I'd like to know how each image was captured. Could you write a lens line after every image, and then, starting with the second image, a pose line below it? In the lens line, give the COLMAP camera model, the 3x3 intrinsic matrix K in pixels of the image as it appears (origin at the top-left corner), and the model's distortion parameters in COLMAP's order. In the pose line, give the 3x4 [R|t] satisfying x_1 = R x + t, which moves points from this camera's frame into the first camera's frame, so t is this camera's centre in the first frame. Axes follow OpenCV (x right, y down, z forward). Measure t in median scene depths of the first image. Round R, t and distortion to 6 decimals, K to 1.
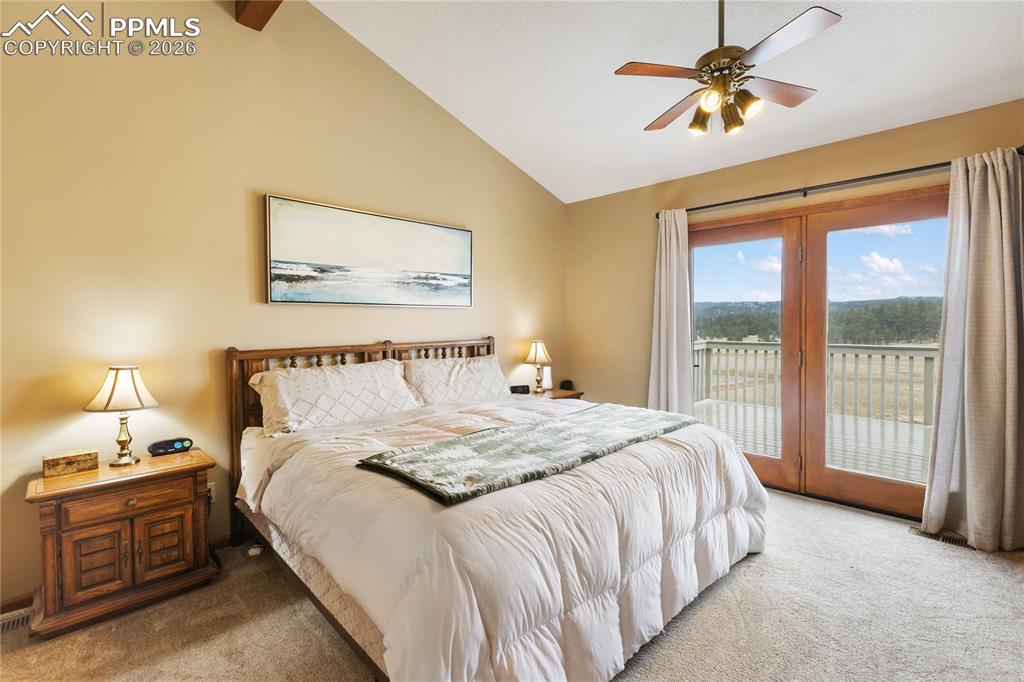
lens RADIAL K [[469.3, 0, 513.8], [0, 469.3, 337.2], [0, 0, 1]] dist [-0.001542, 0.000426]
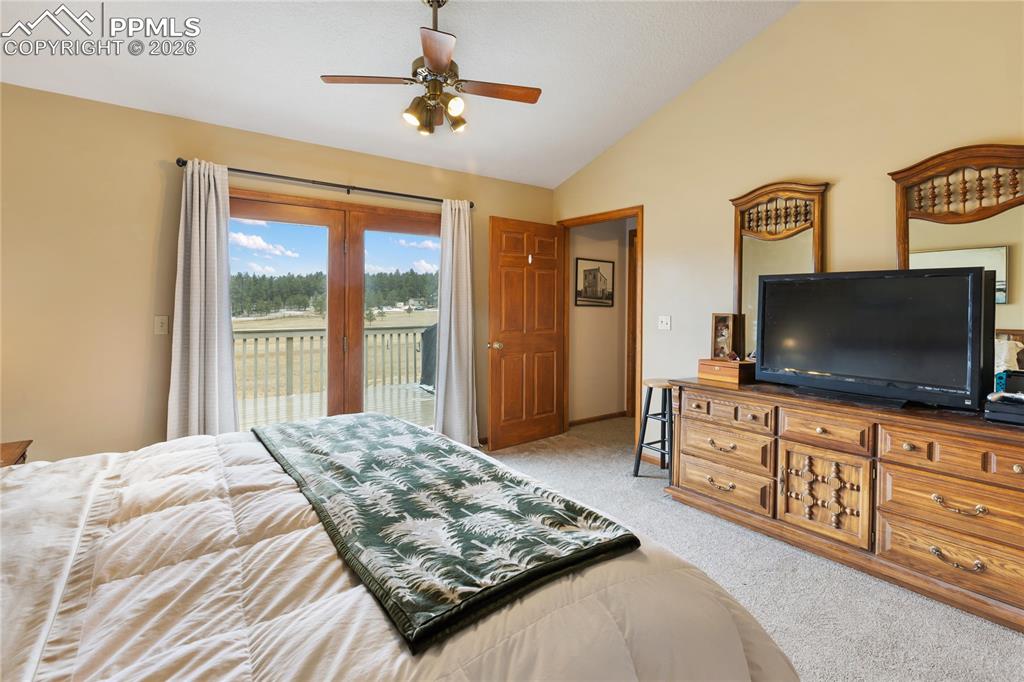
lens RADIAL K [[469.3, 0, 527.1], [0, 469.3, 303.1], [0, 0, 1]] dist [-0.001542, 0.000426]
pose [[0.141662, 0.009813, 0.989867, -0.397746], [0.029357, 0.999469, -0.014109, -0.018432], [-0.989480, 0.031058, 0.141298, 0.444347]]
